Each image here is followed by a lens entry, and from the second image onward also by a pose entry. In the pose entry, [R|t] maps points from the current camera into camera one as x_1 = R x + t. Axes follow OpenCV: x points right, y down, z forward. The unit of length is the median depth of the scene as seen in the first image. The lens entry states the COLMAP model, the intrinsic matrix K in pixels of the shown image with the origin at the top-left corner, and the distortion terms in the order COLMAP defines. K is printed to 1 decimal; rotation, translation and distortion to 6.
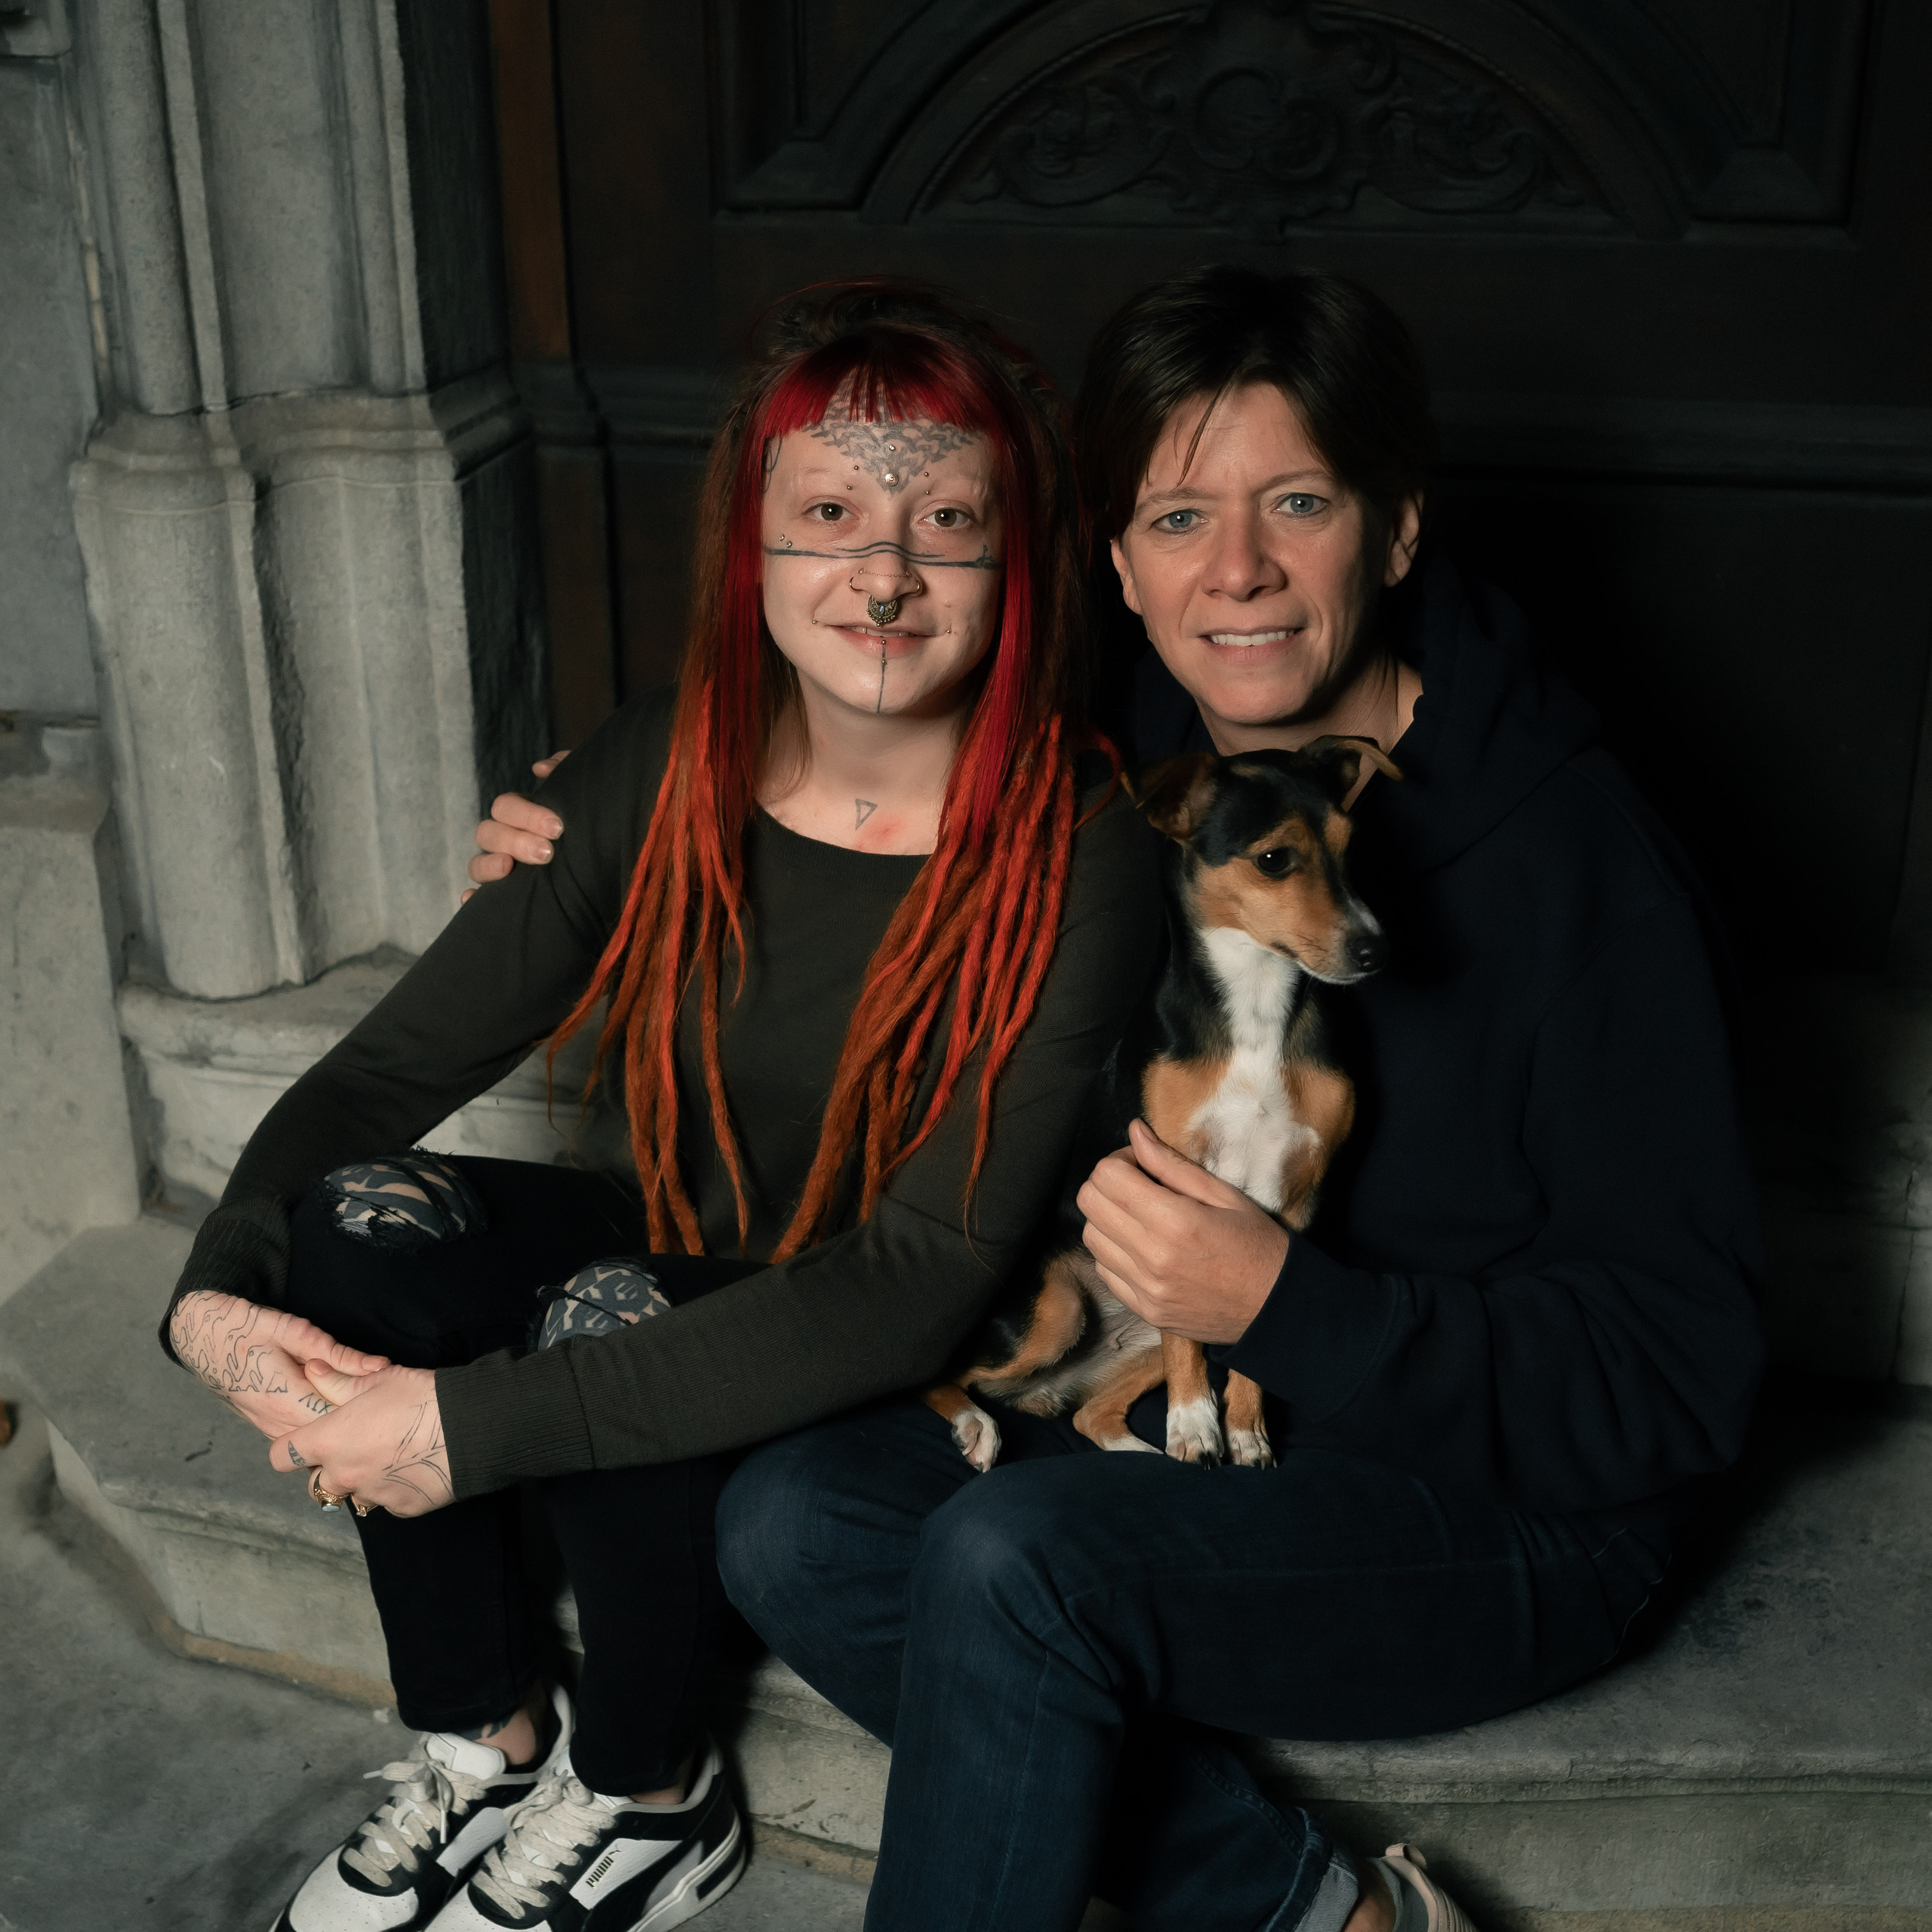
lens RADIAL K [[2883.9, 0, 801.1], [0, 2883.9, 960.5], [0, 0, 1]] dist [0.018495, -0.098289]
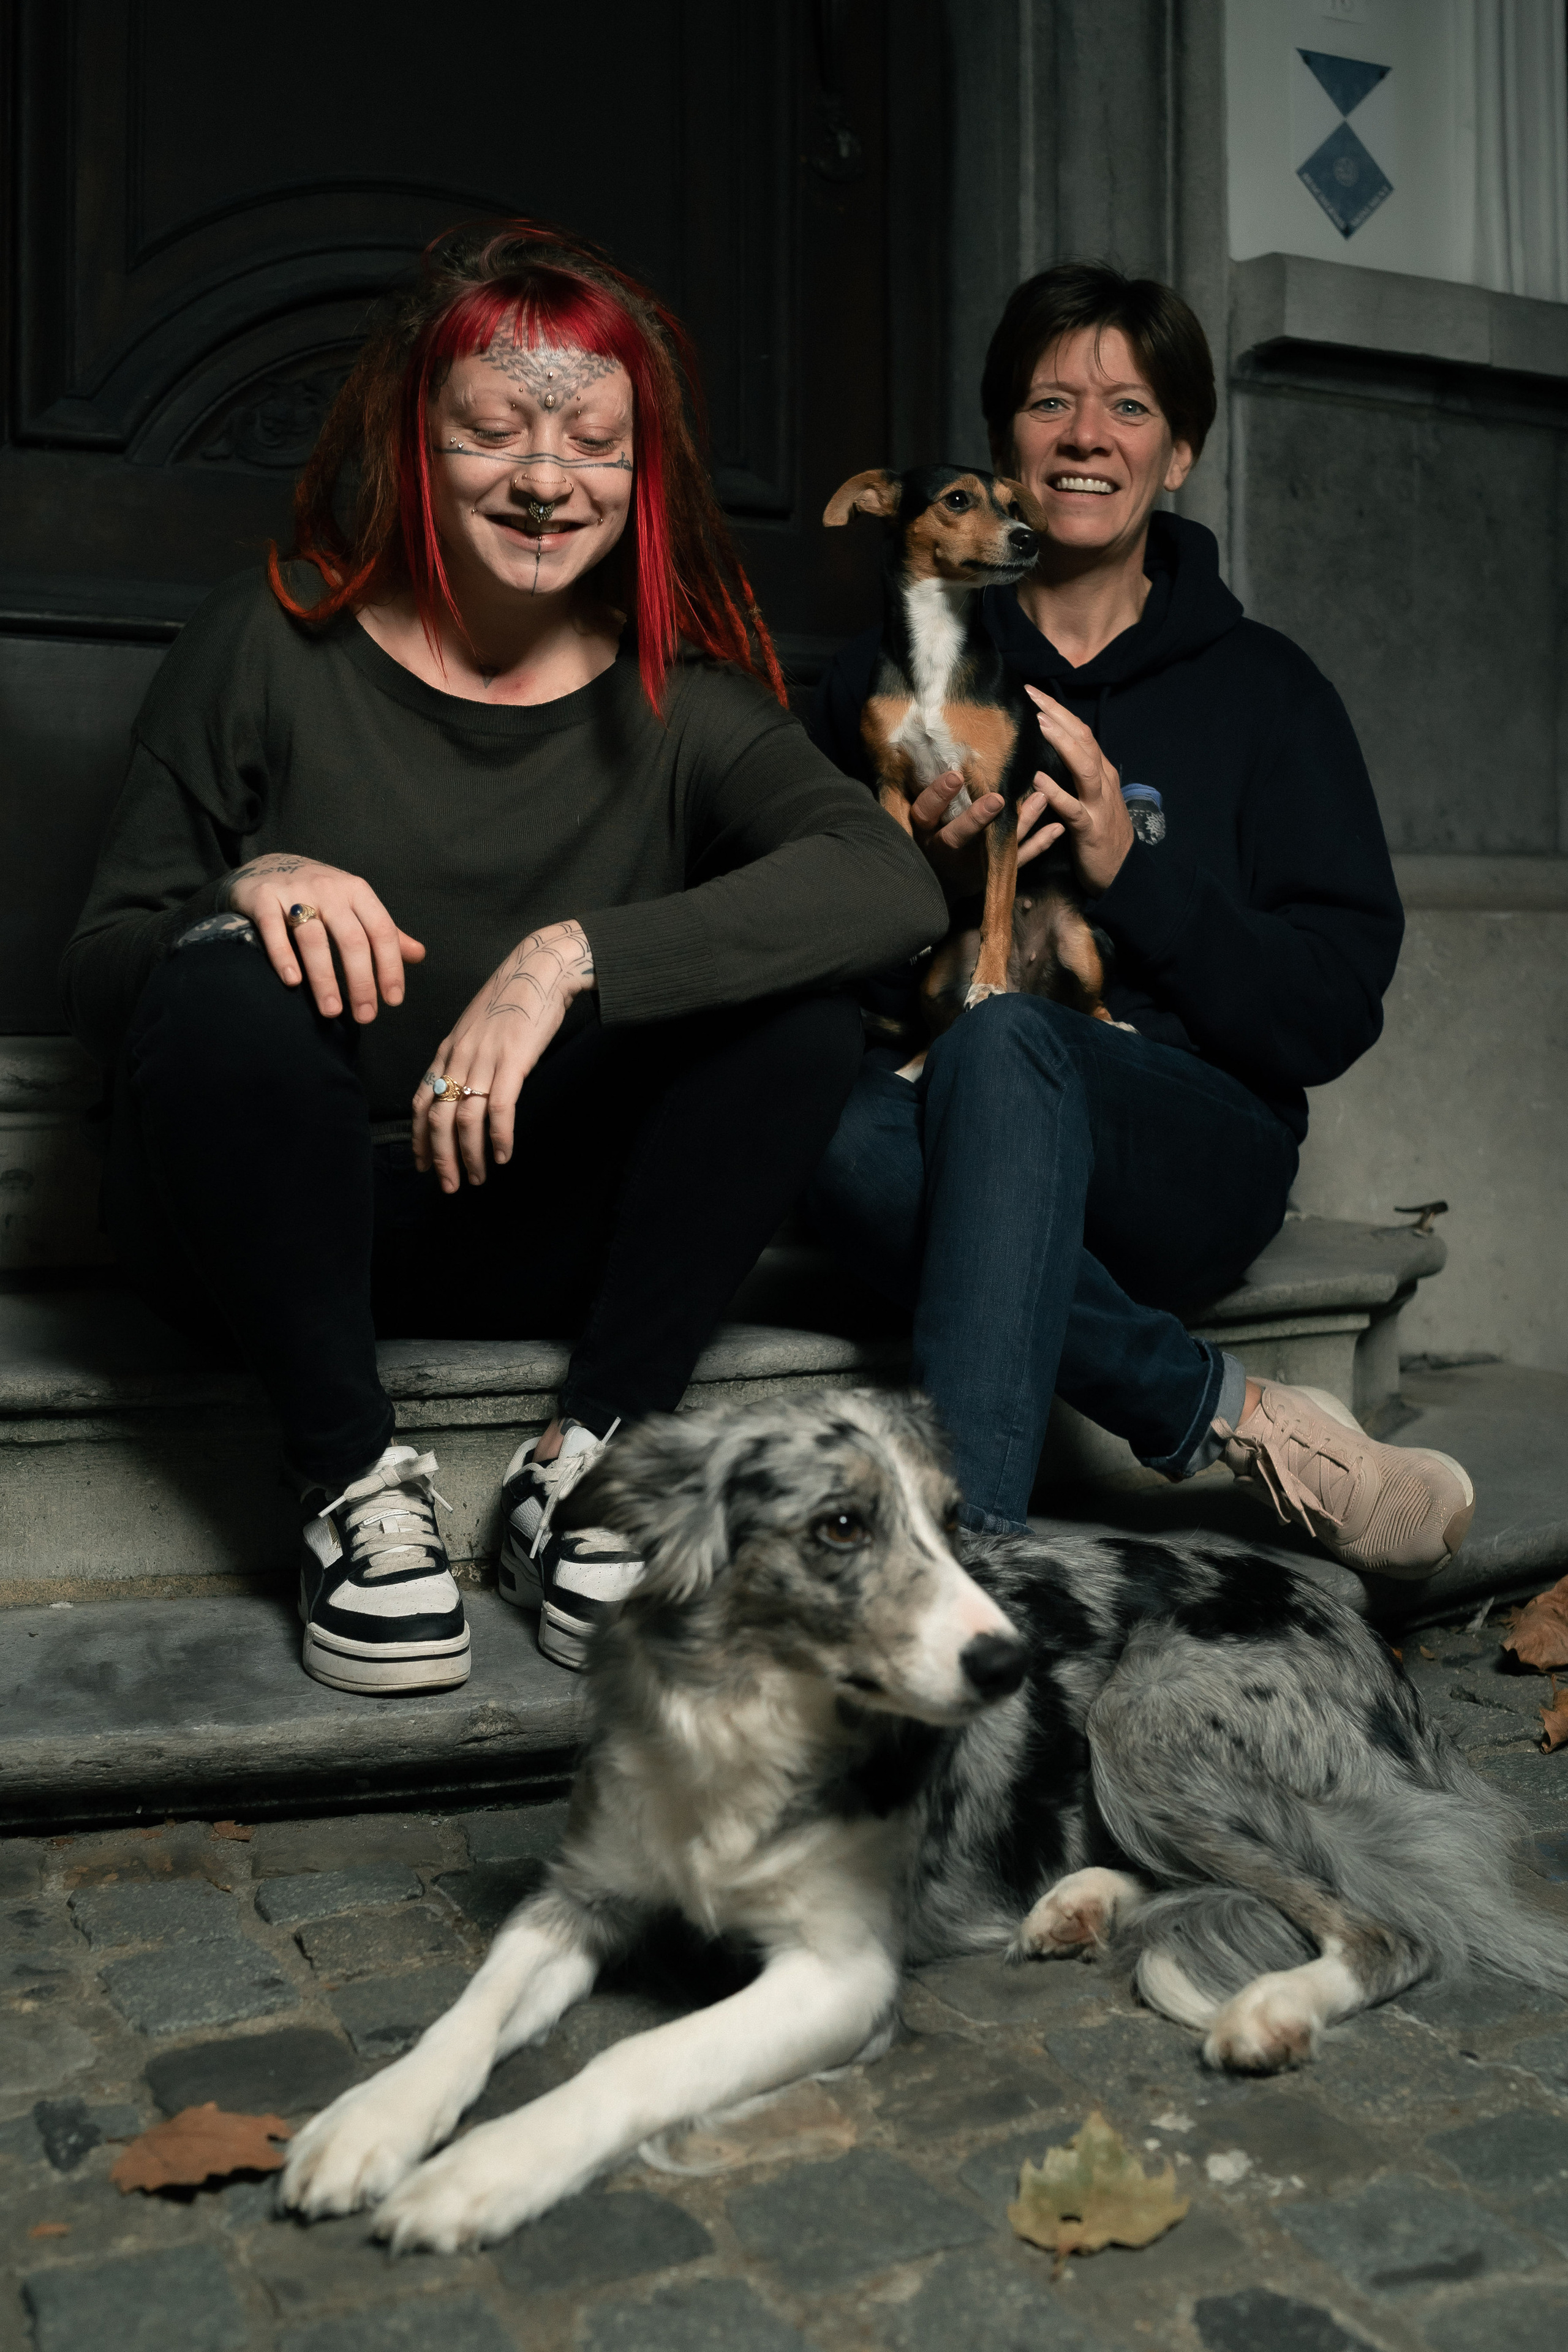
lens RADIAL K [[2569.0, 0, 867.5], [0, 2569.0, 850.3], [0, 0, 1]] dist [-0.026100, 0.017310]
pose [[0.722029, 0.055251, 0.689653, -0.519075], [0.248336, 0.909684, -0.332872, 0.357482], [-0.645758, 0.411609, 0.643098, 0.148684]]
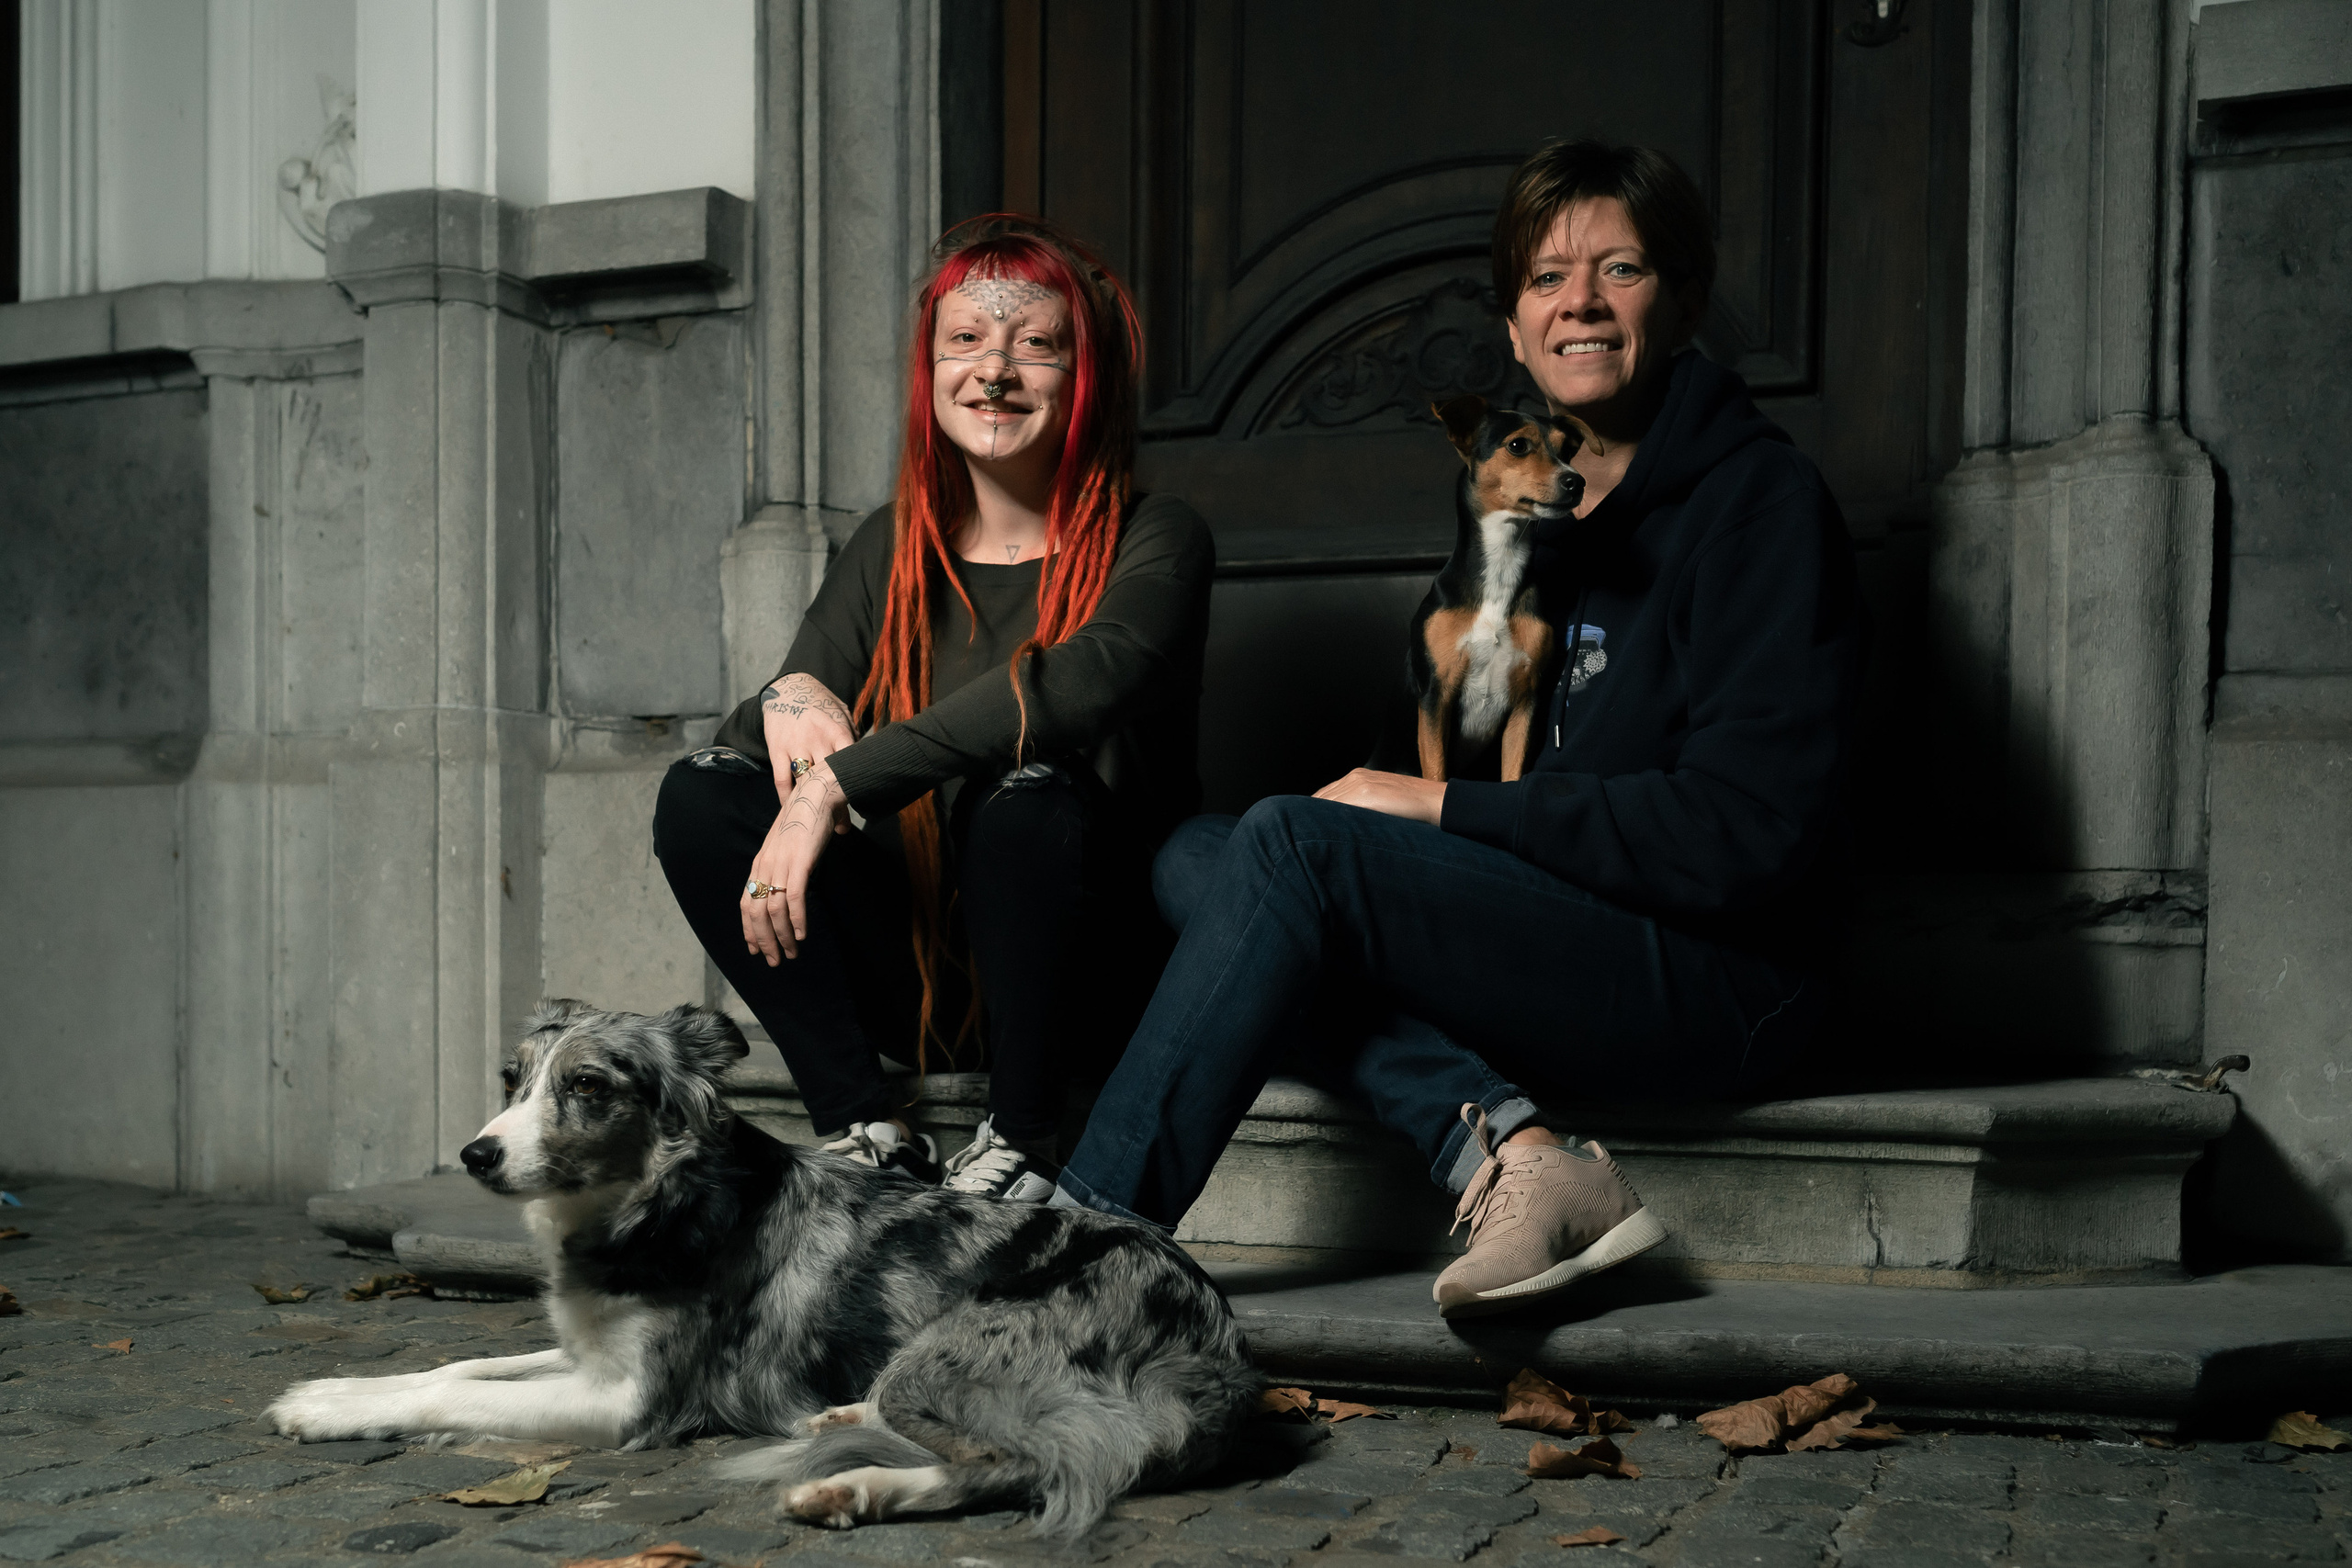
lens RADIAL K [[2596.4, 0, 1088.9], [0, 2596.4, 1012.8], [0, 0, 1]] dist [0.019273, -0.060236]
pose [[0.989263, 0.038167, -0.141074, 0.170558], [-0.086426, 0.931198, -0.354120, 0.578233], [0.117853, 0.362510, 0.924498, -0.242977]]
